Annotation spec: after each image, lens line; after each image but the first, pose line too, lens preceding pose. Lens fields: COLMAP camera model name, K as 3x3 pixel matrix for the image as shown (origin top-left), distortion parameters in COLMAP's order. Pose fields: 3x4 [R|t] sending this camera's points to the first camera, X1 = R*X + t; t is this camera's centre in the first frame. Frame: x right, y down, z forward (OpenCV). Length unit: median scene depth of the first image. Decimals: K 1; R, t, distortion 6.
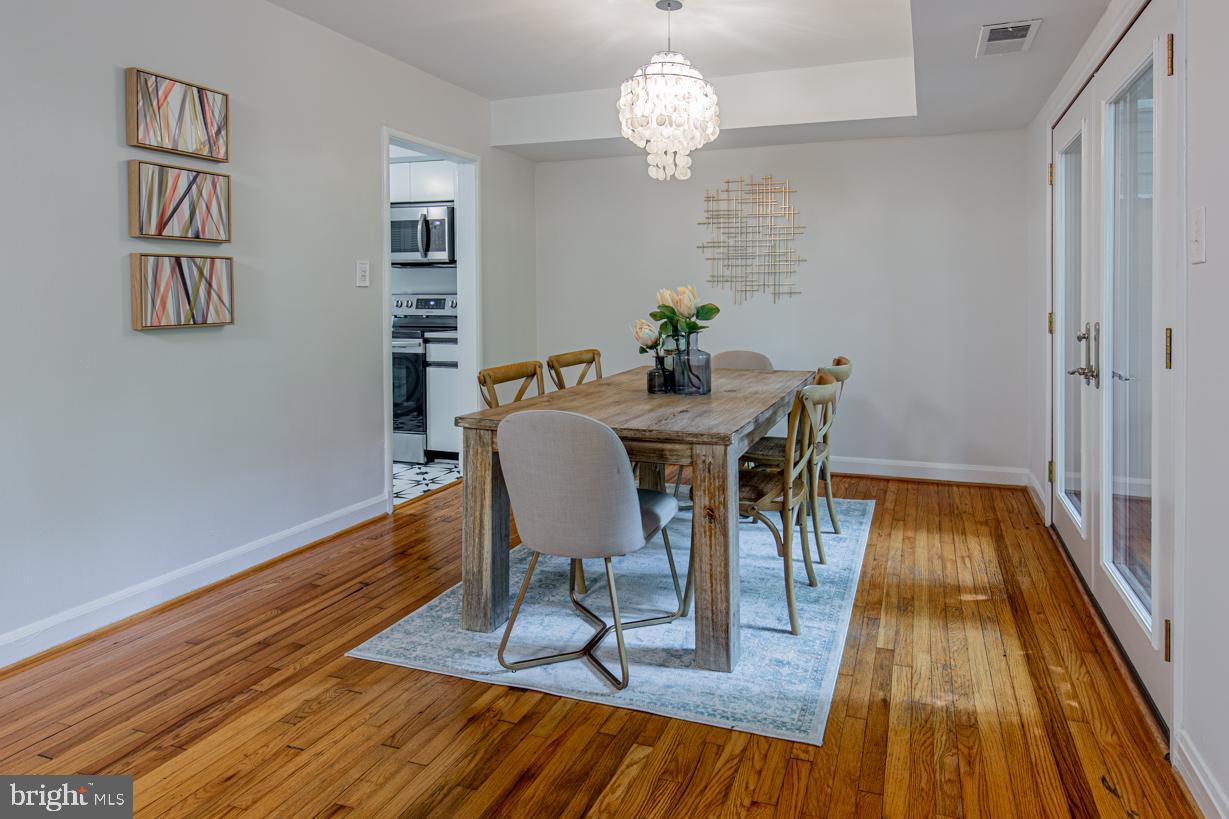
lens RADIAL K [[756.0, 0, 779.2], [0, 756.0, 301.0], [0, 0, 1]] dist [0.000921, 0.000759]
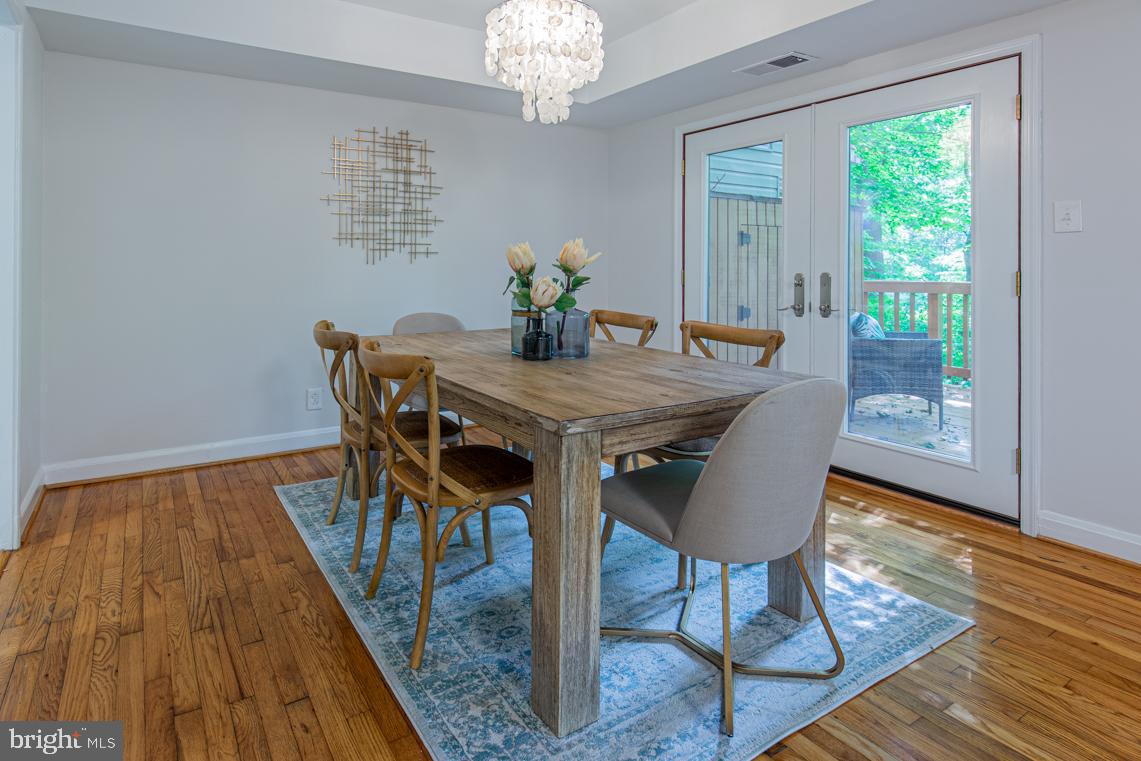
lens RADIAL K [[589.5, 0, 543.8], [0, 589.5, 256.9], [0, 0, 1]] dist [0.002464, 0.001614]
pose [[0.661742, 0.012601, 0.749626, -0.684678], [0.002260, 0.999821, -0.018802, 0.014690], [-0.749728, 0.014136, 0.661595, 0.547349]]
